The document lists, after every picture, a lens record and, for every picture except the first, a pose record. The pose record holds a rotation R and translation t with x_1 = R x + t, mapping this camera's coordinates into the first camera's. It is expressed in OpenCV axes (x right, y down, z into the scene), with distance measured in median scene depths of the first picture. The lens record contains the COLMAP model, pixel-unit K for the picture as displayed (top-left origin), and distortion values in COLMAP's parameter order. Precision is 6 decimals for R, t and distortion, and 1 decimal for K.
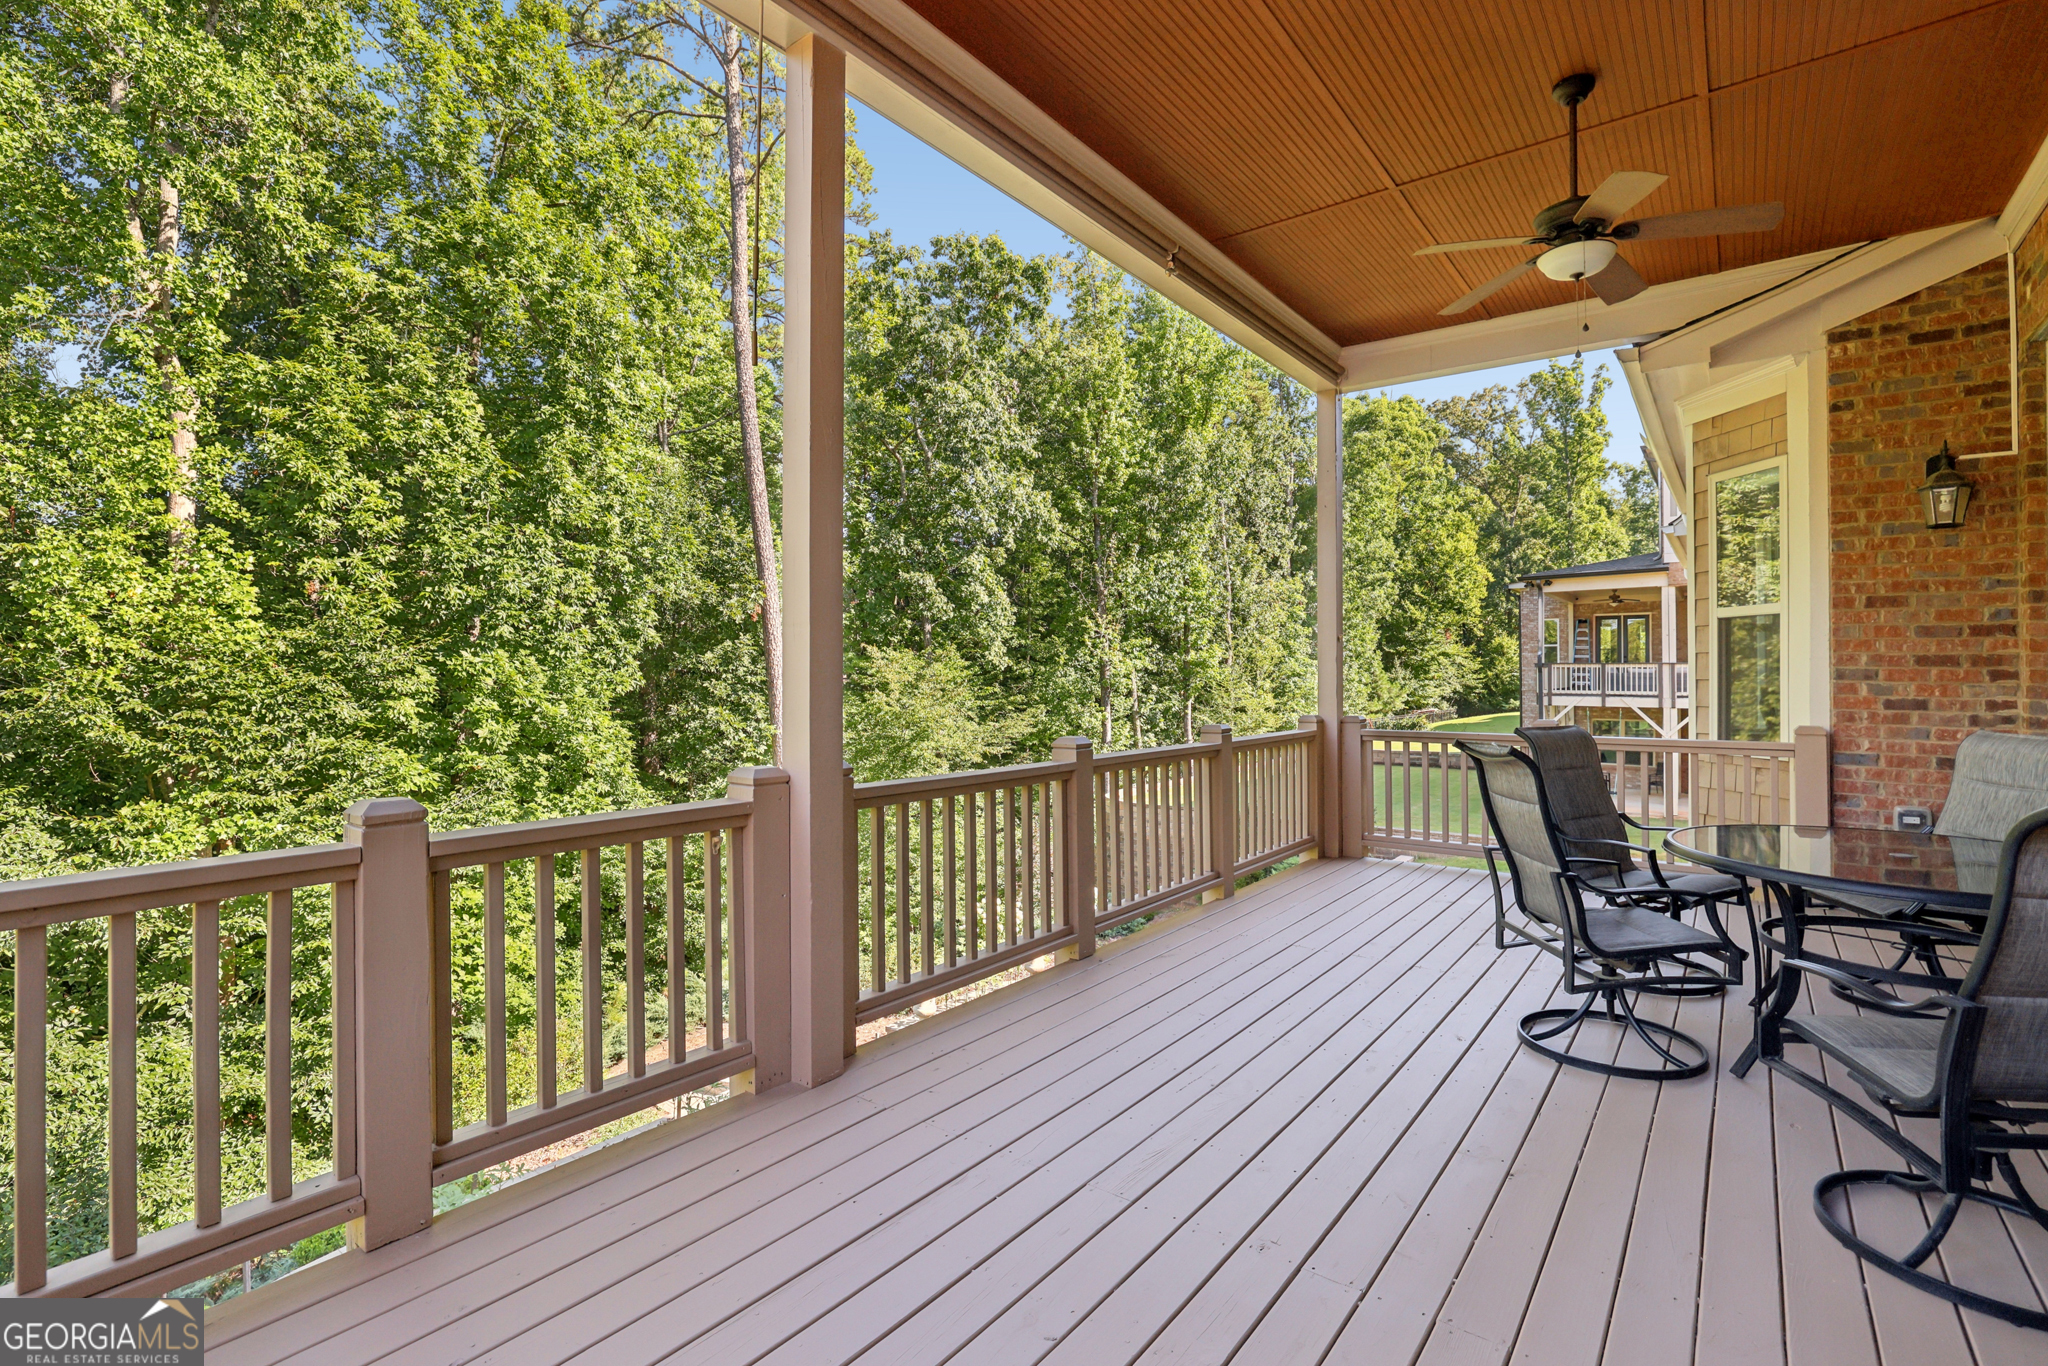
lens RADIAL K [[970.4, 0, 1024.0], [0, 970.4, 683.0], [0, 0, 1]] dist [-0.038197, 0.015759]
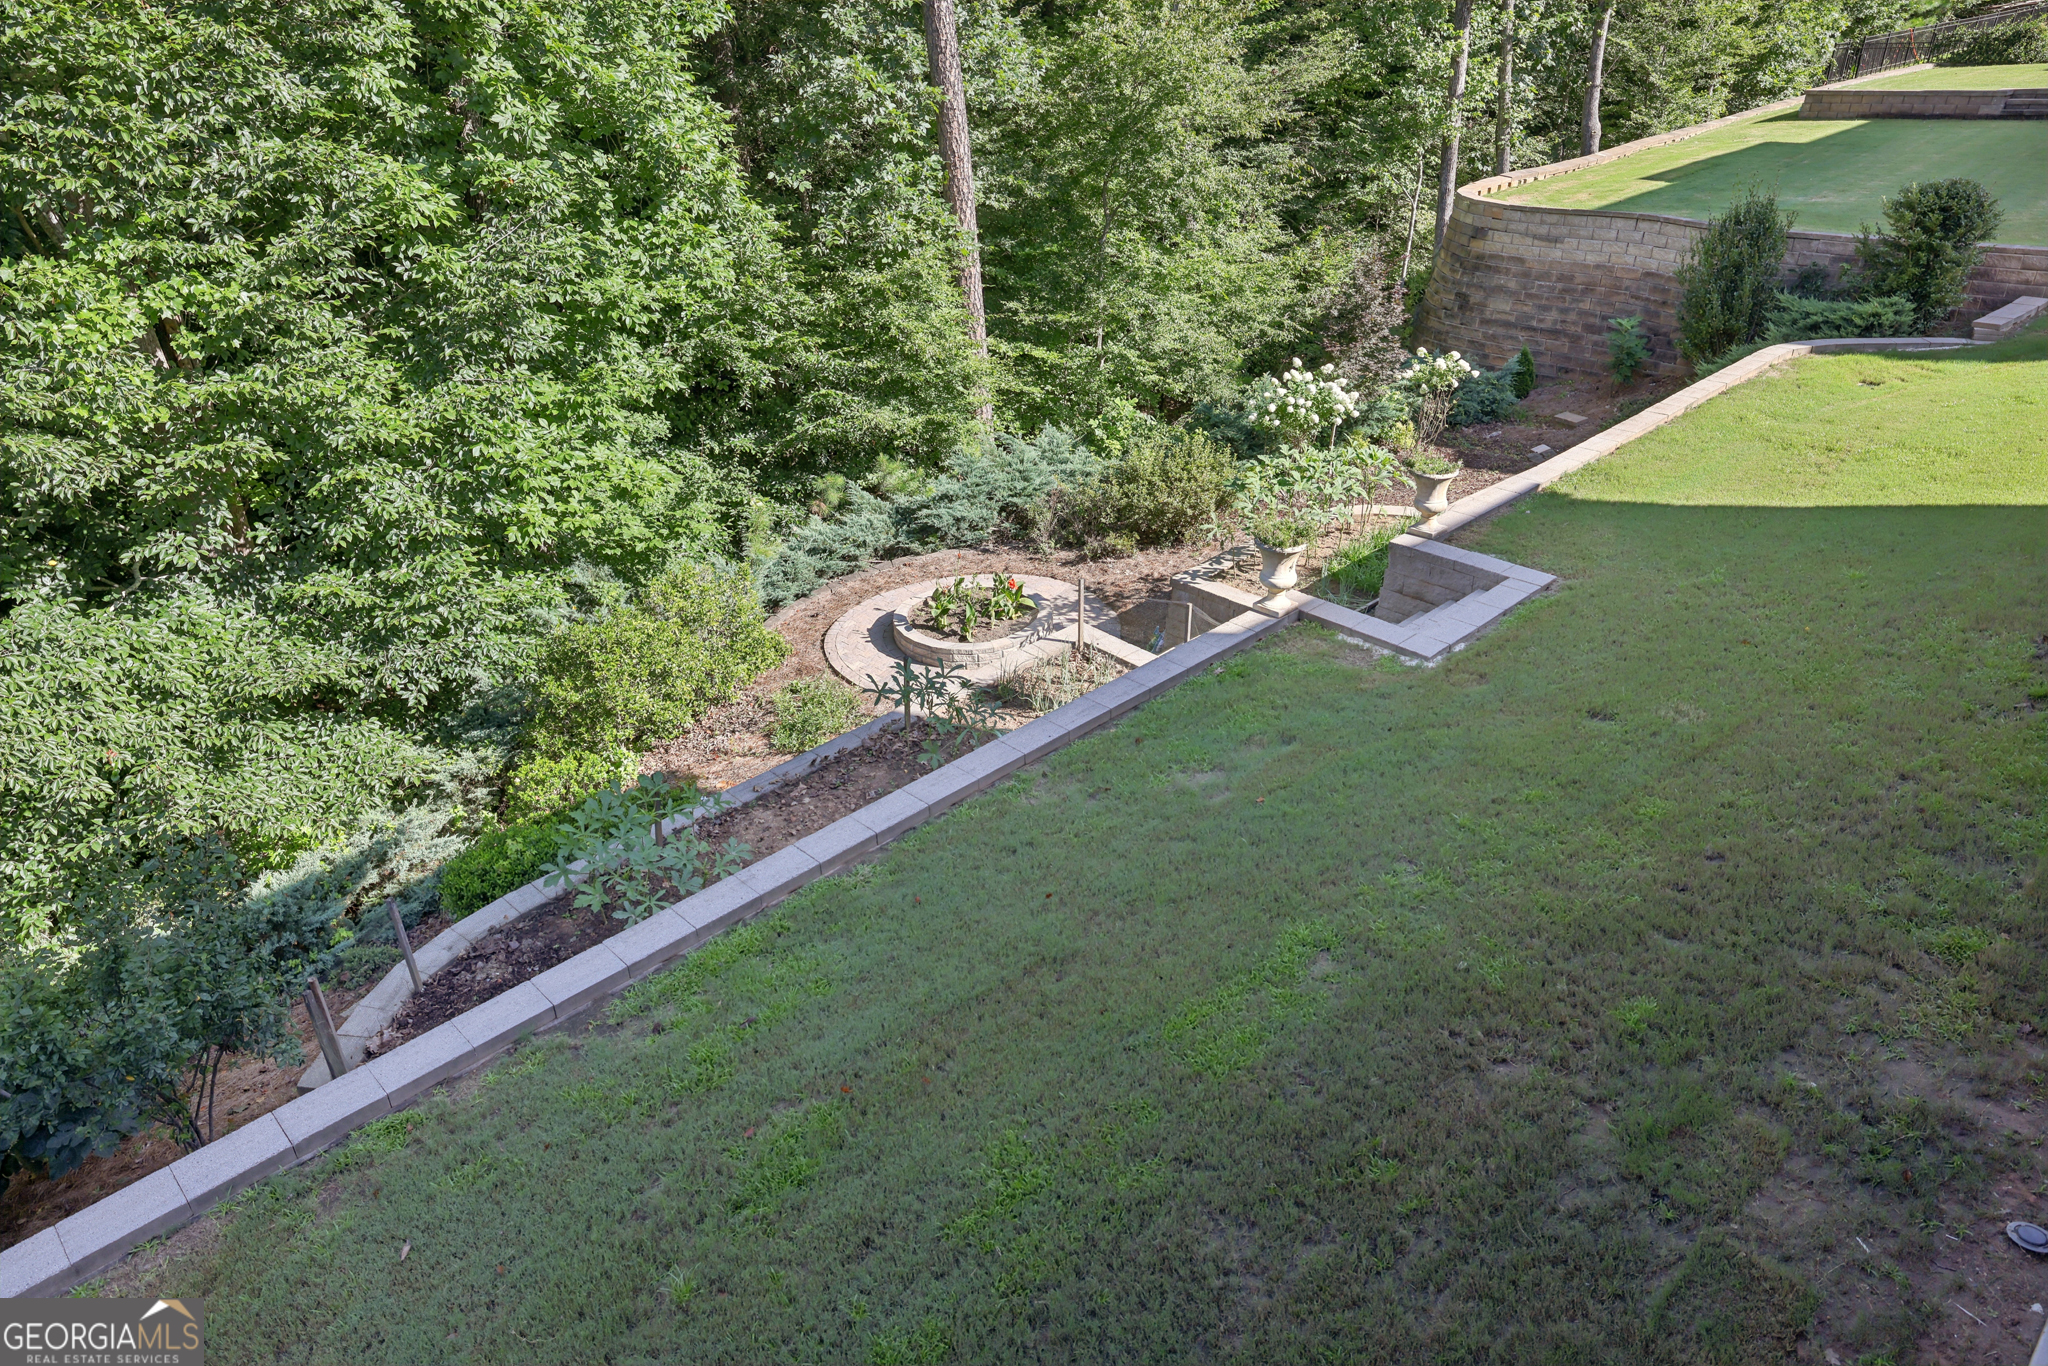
lens RADIAL K [[1337.0, 0, 1024.0], [0, 1337.0, 683.0], [0, 0, 1]] dist [-0.021744, 0.047385]
pose [[0.991123, 0.025496, -0.130479, -0.128614], [0.037344, 0.888535, 0.457286, -0.006240], [0.127594, -0.458099, 0.879696, 0.147708]]
